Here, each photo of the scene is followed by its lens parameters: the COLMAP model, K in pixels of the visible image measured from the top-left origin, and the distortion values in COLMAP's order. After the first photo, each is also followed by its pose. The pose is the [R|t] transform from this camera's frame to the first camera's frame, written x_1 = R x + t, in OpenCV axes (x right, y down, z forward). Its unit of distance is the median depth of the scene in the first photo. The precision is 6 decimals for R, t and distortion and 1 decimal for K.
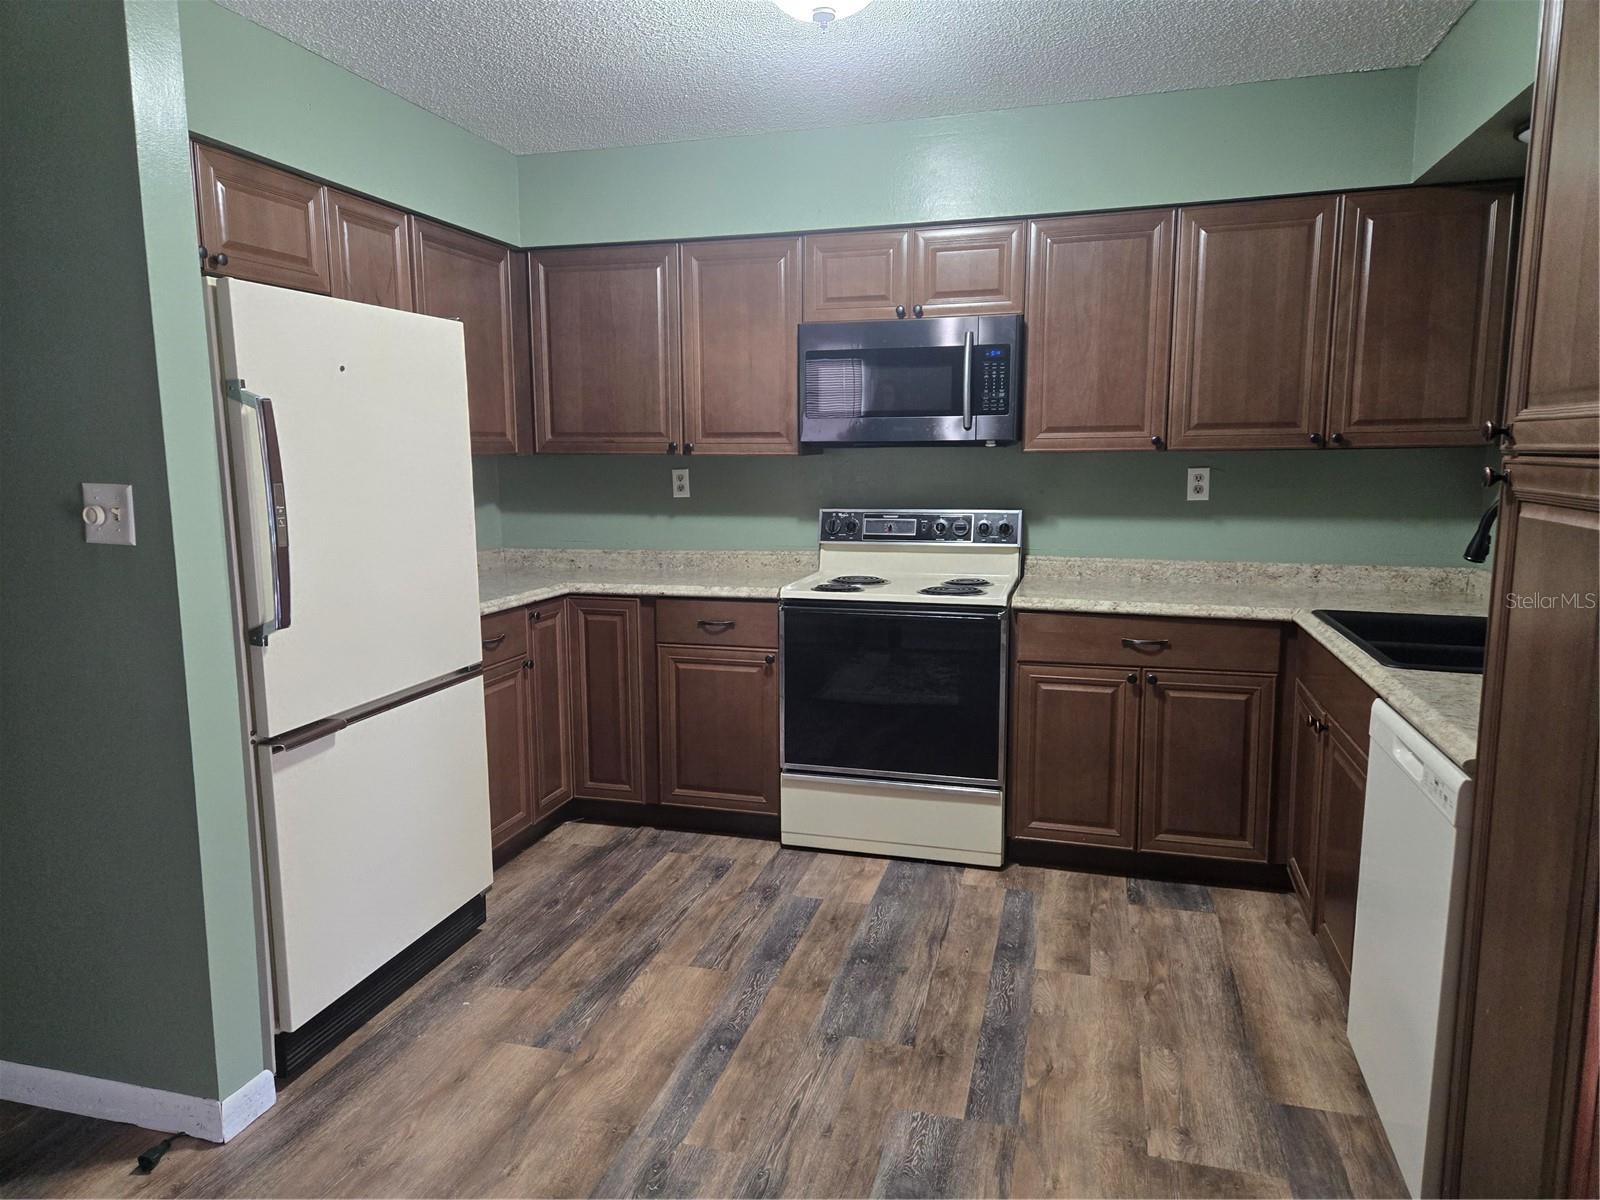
lens RADIAL K [[1072.6, 0, 795.3], [0, 1072.6, 591.4], [0, 0, 1]] dist [0.042618, -0.001061]
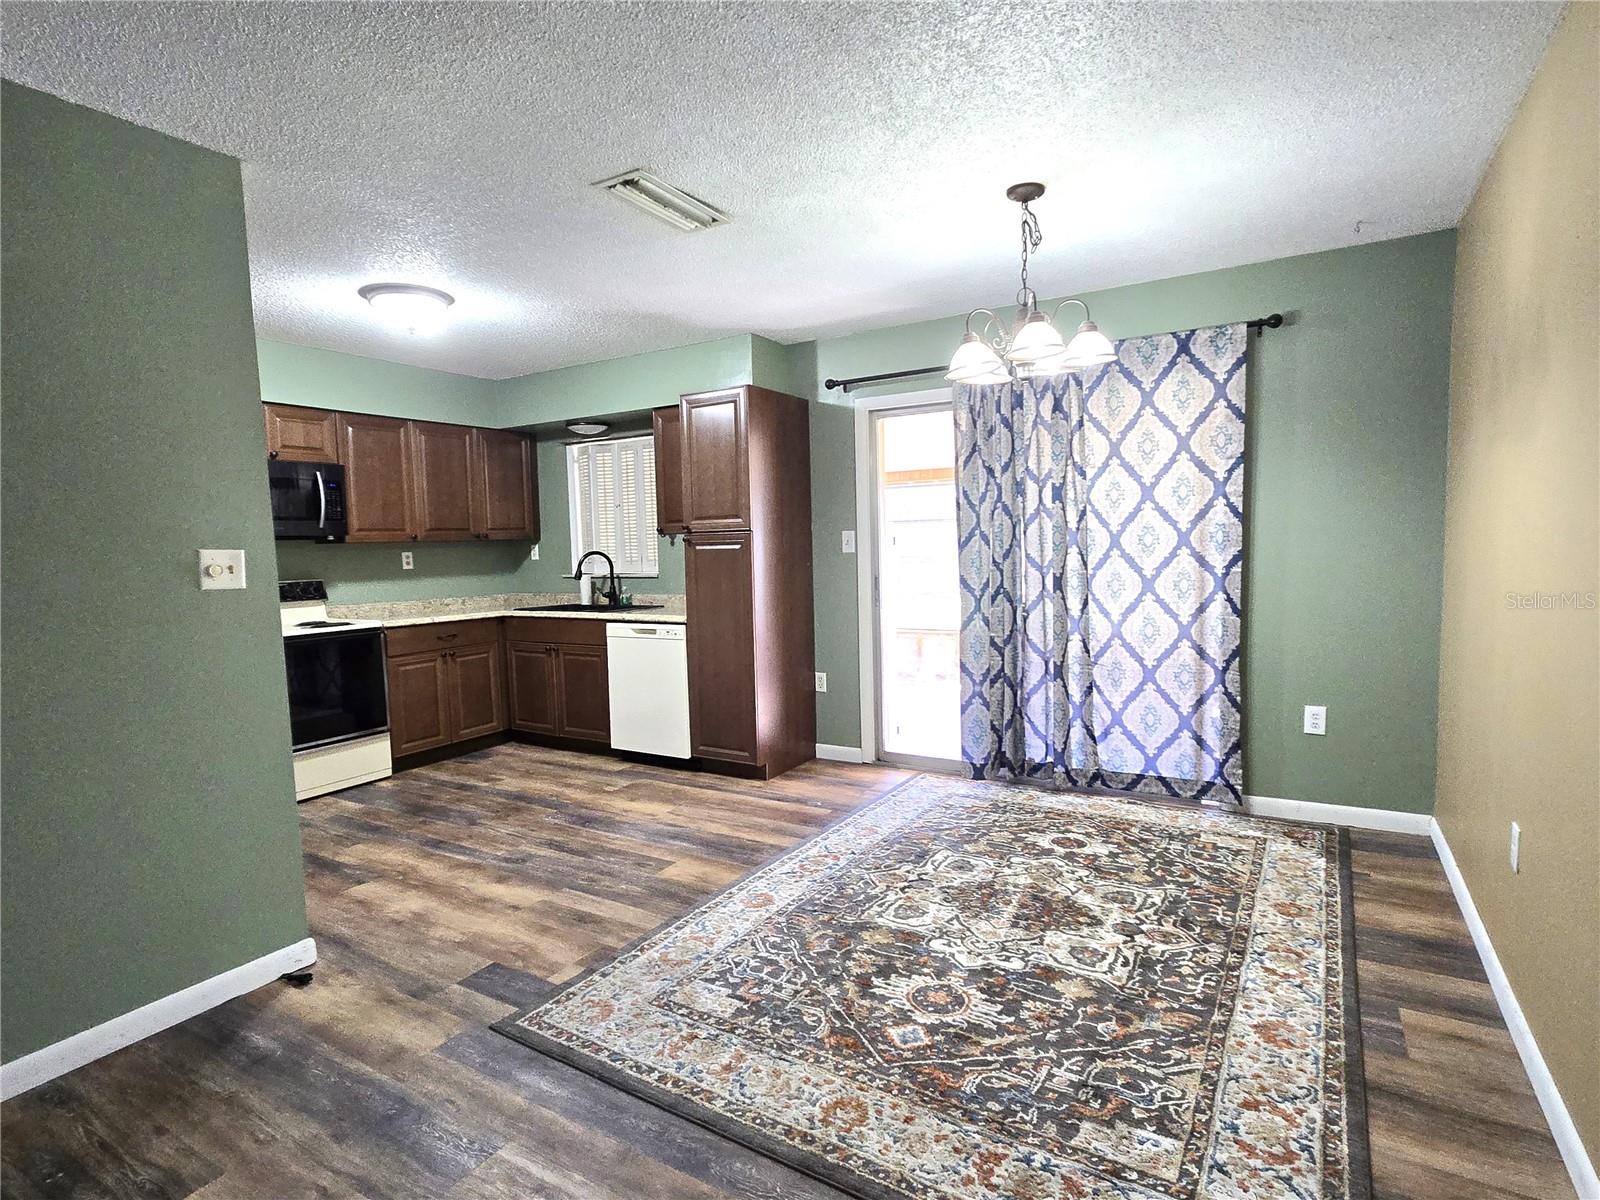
lens RADIAL K [[819.7, 0, 798.0], [0, 819.7, 604.3], [0, 0, 1]] dist [-0.000166, 0.000021]
pose [[0.266104, -0.075112, 0.961013, -0.949430], [0.156403, 0.987113, 0.033844, 0.039870], [-0.951171, 0.141299, 0.274423, -0.042545]]
